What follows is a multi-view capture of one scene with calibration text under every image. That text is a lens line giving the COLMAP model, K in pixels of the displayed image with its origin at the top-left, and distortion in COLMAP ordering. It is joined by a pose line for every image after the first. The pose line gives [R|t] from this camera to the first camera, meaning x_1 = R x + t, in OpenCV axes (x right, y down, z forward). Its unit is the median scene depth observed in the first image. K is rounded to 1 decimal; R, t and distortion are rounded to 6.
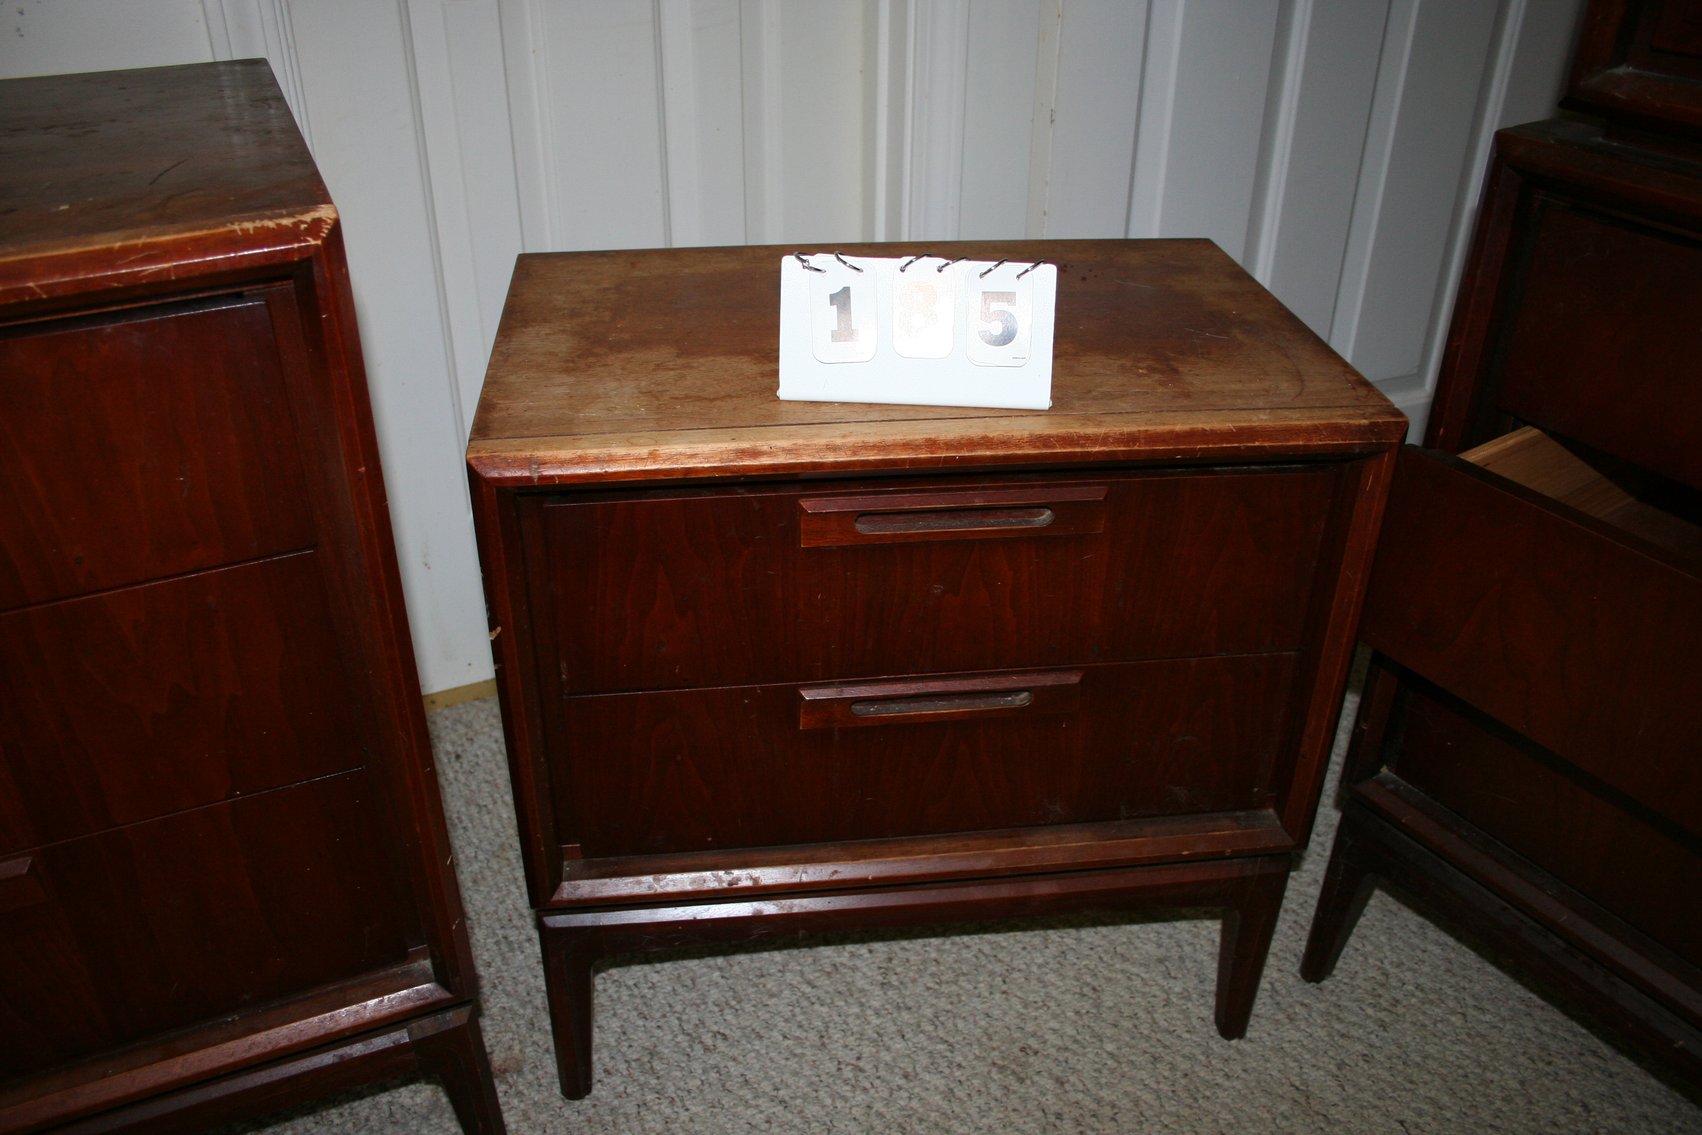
lens RADIAL K [[1433.1, 0, 841.0], [0, 1433.1, 572.8], [0, 0, 1]] dist [-0.155548, 0.126219]
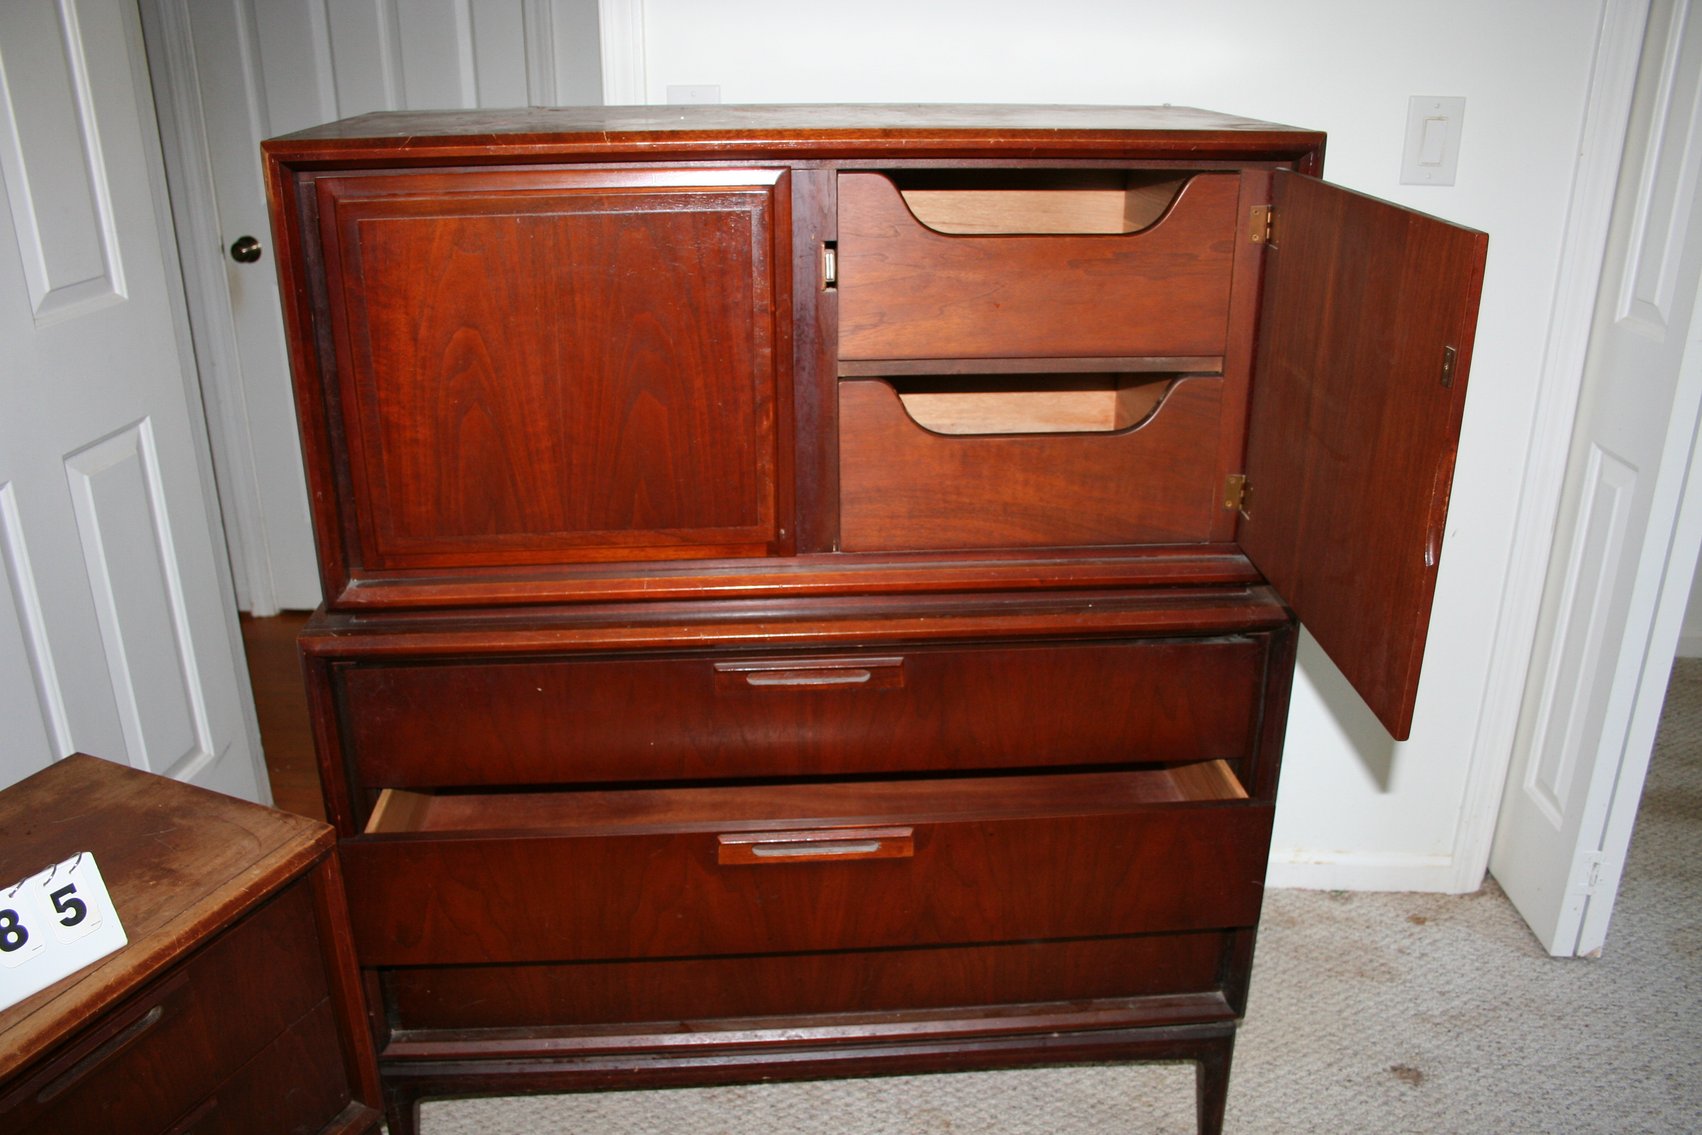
lens RADIAL K [[1433.1, 0, 850.3], [0, 1433.1, 568.8], [0, 0, 1]] dist [-0.155548, 0.126219]
pose [[0.506507, -0.324032, 0.799033, -0.440951], [0.448411, 0.890515, 0.076883, -0.222460], [-0.736463, 0.319354, 0.596352, -0.424609]]
